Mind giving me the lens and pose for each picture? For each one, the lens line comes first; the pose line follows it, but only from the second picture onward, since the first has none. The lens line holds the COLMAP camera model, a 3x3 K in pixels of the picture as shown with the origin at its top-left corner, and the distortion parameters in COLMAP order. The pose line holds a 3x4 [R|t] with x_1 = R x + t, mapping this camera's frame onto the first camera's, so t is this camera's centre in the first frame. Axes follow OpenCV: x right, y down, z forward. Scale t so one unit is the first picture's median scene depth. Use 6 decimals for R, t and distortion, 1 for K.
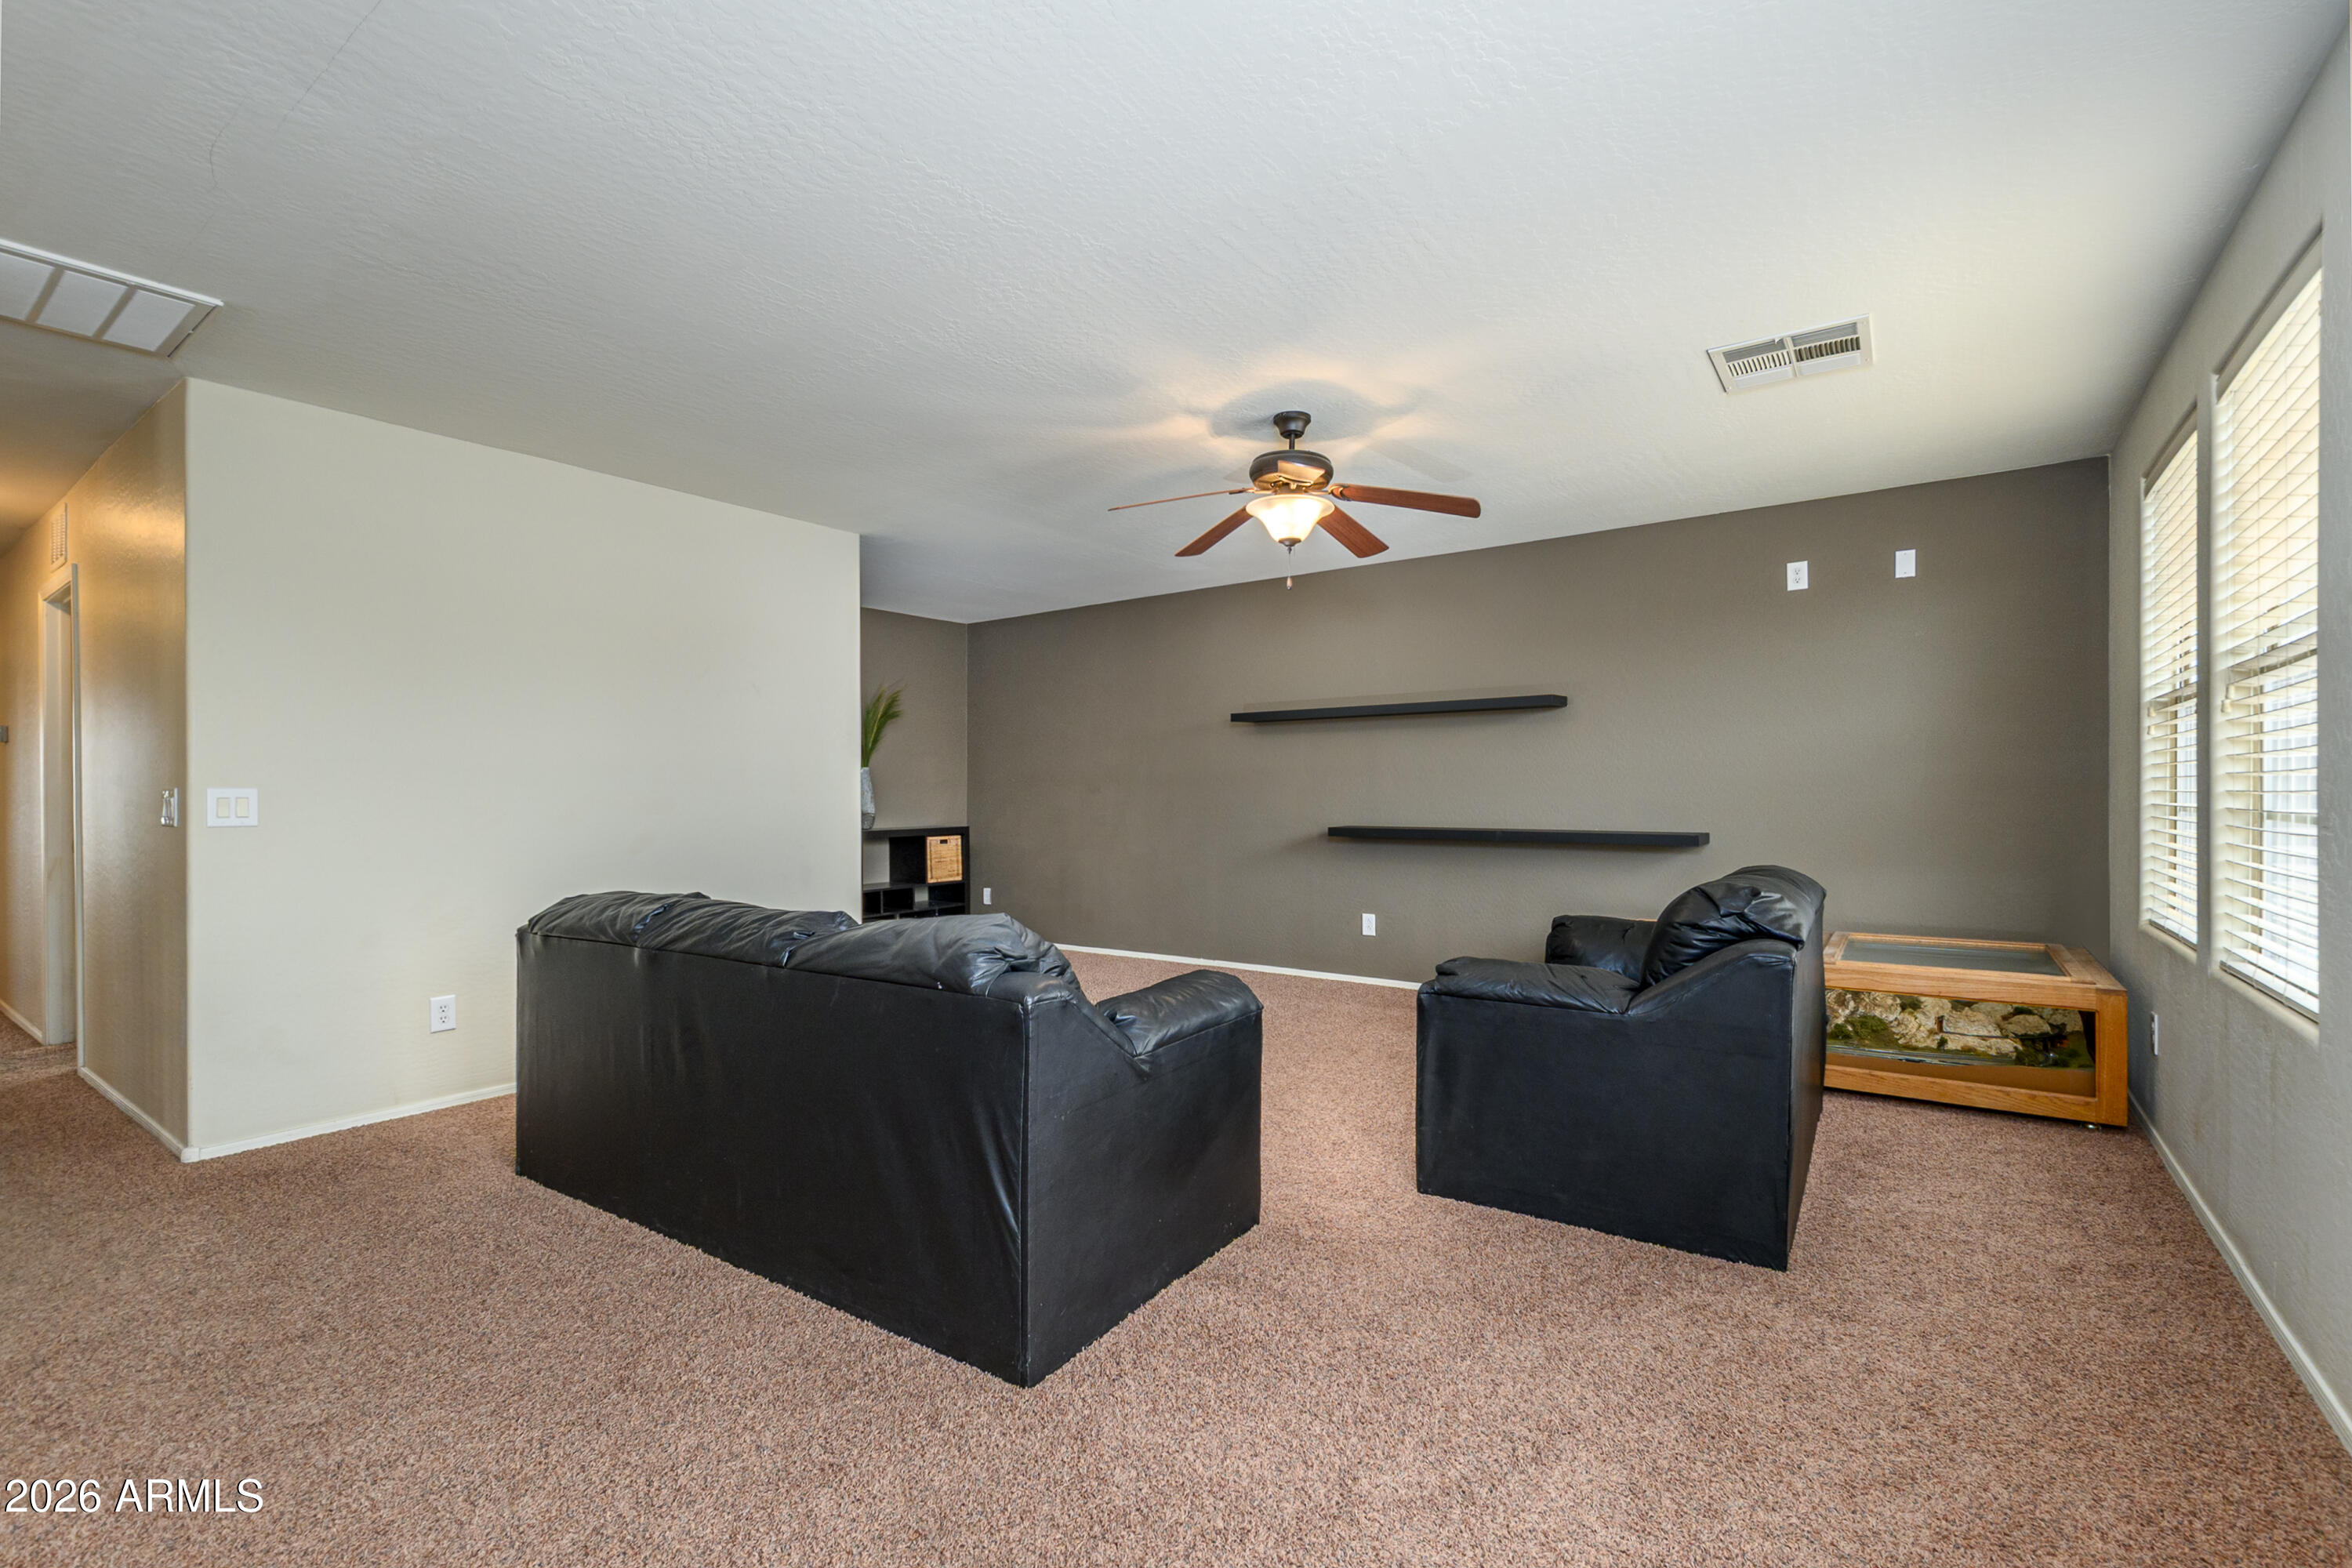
lens RADIAL K [[1029.3, 0, 1180.9], [0, 1029.3, 788.0], [0, 0, 1]] dist [-0.000669, -0.000077]
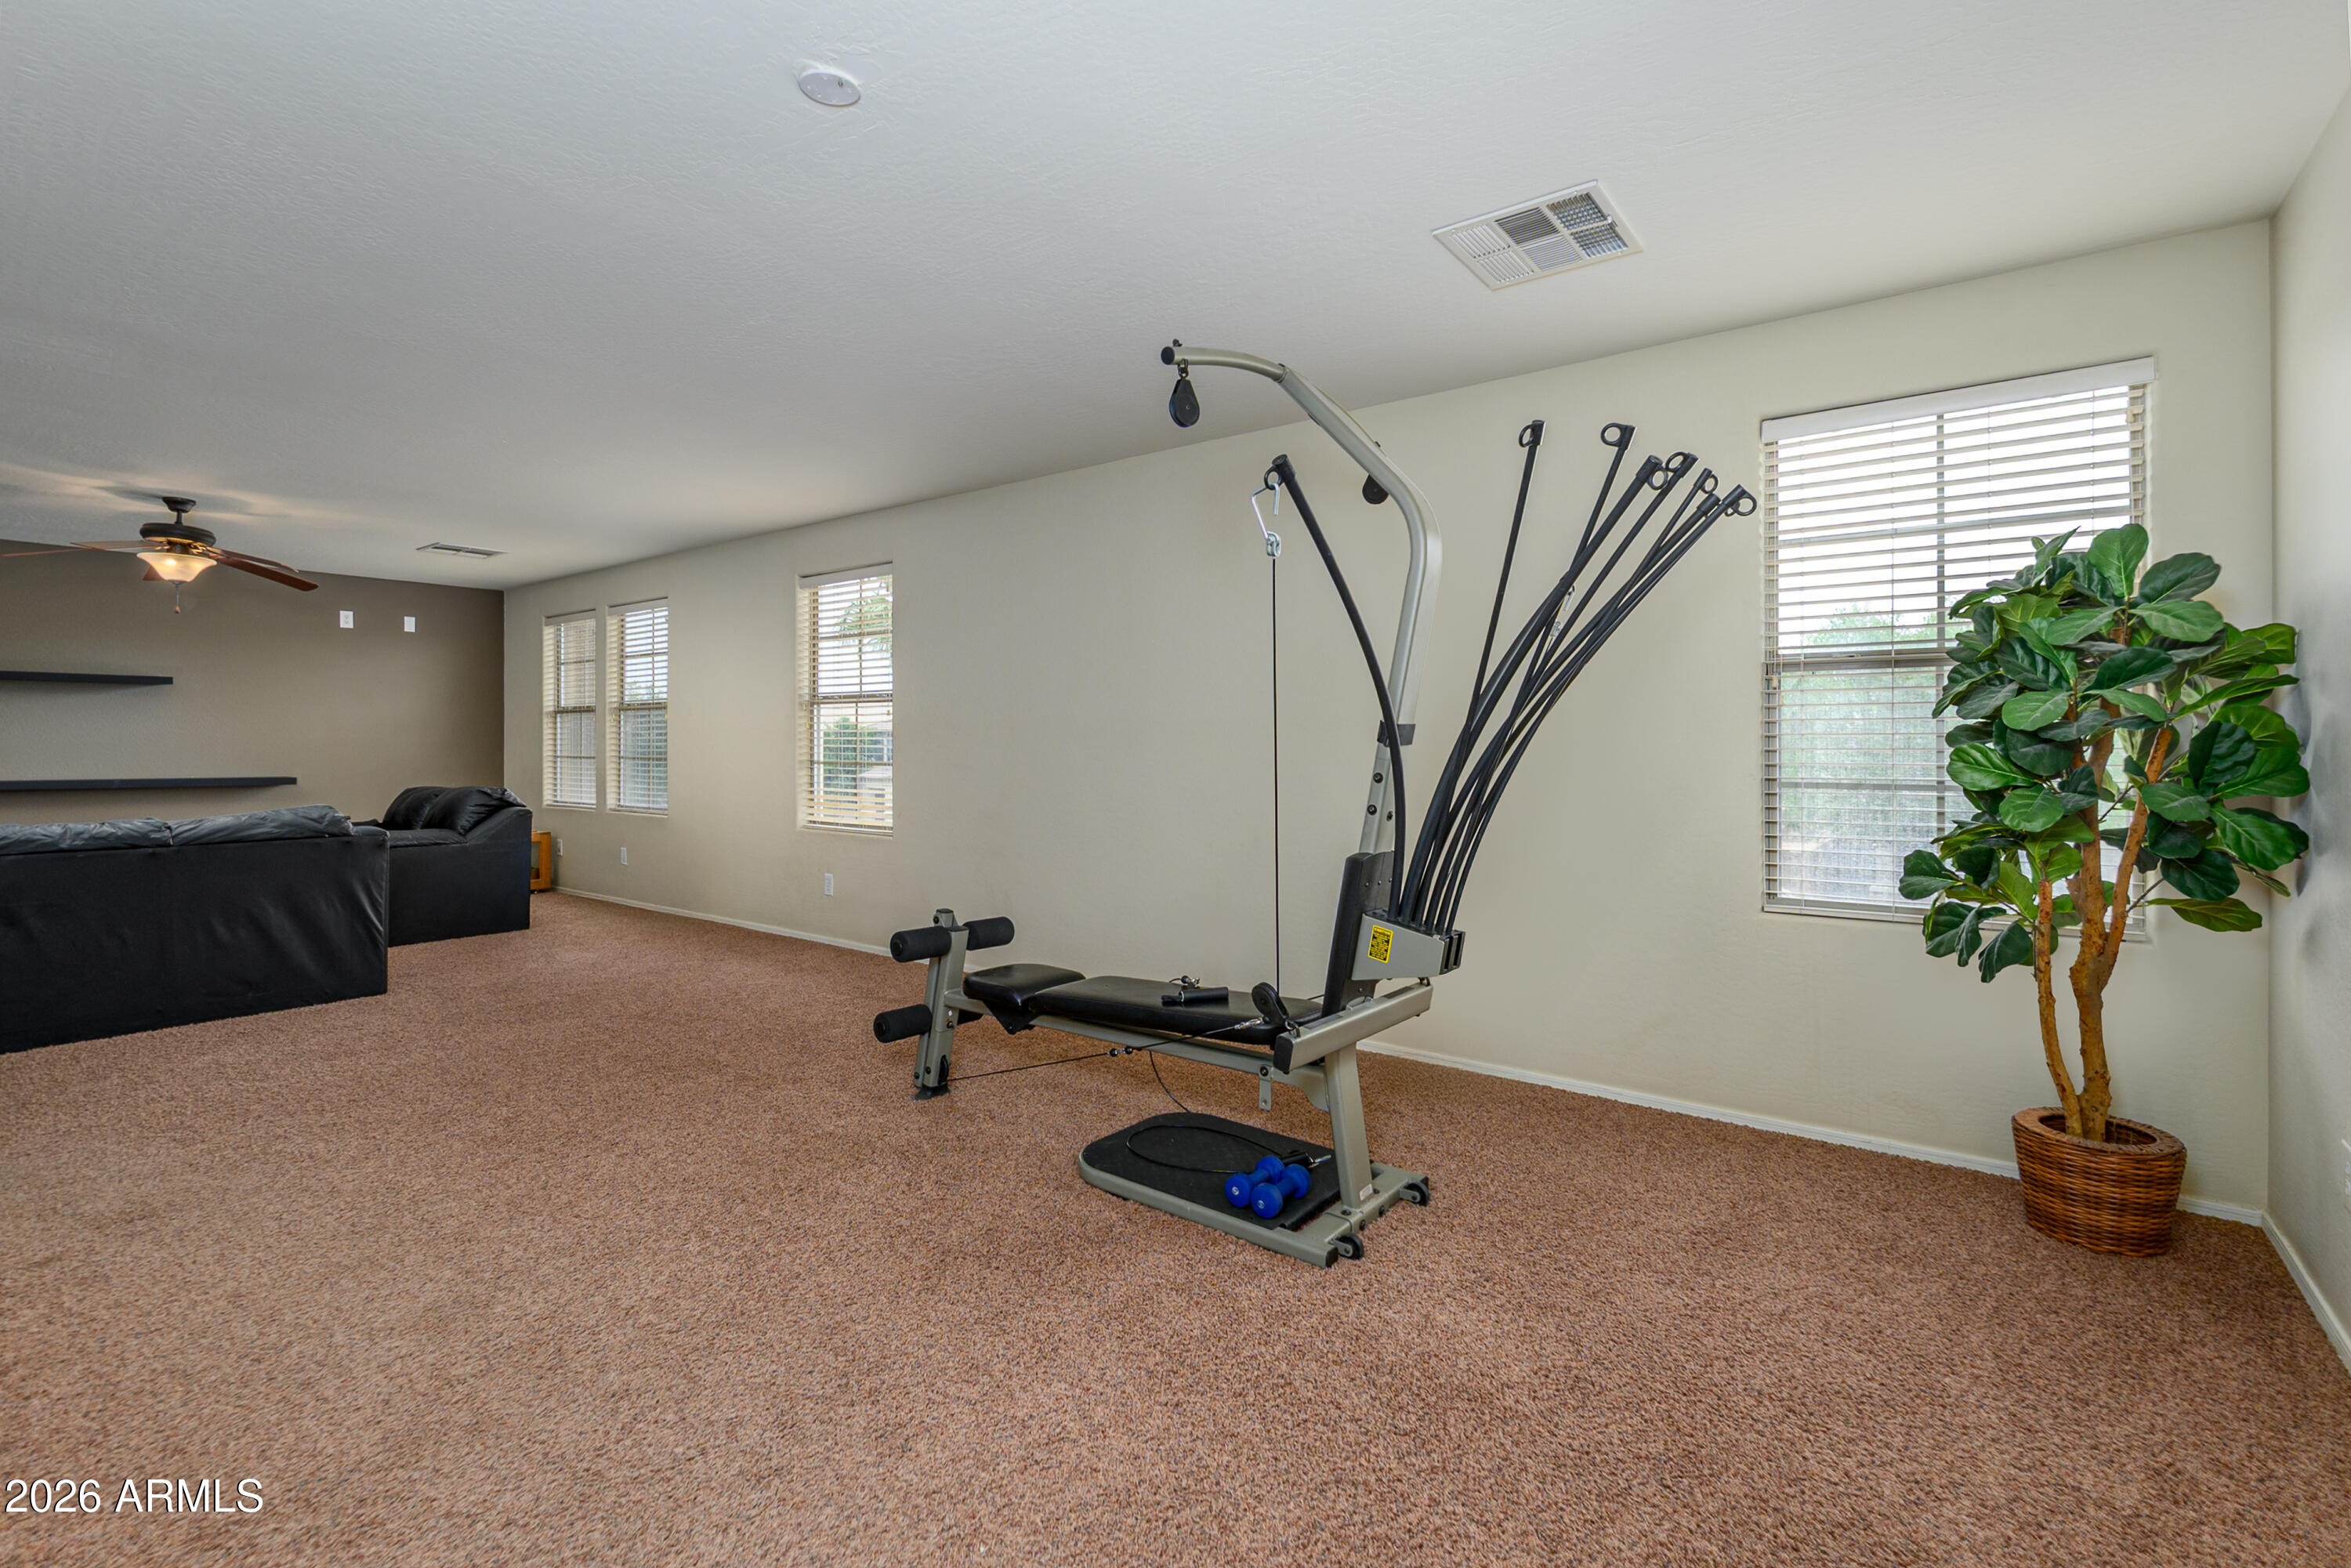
lens RADIAL K [[1028.9, 0, 1177.0], [0, 1028.9, 768.2], [0, 0, 1]] dist [-0.000669, -0.000077]
pose [[0.021846, -0.017251, 0.999613, -1.359942], [0.001911, 0.999850, 0.017213, 0.008566], [-0.999760, 0.001534, 0.021875, -0.488352]]
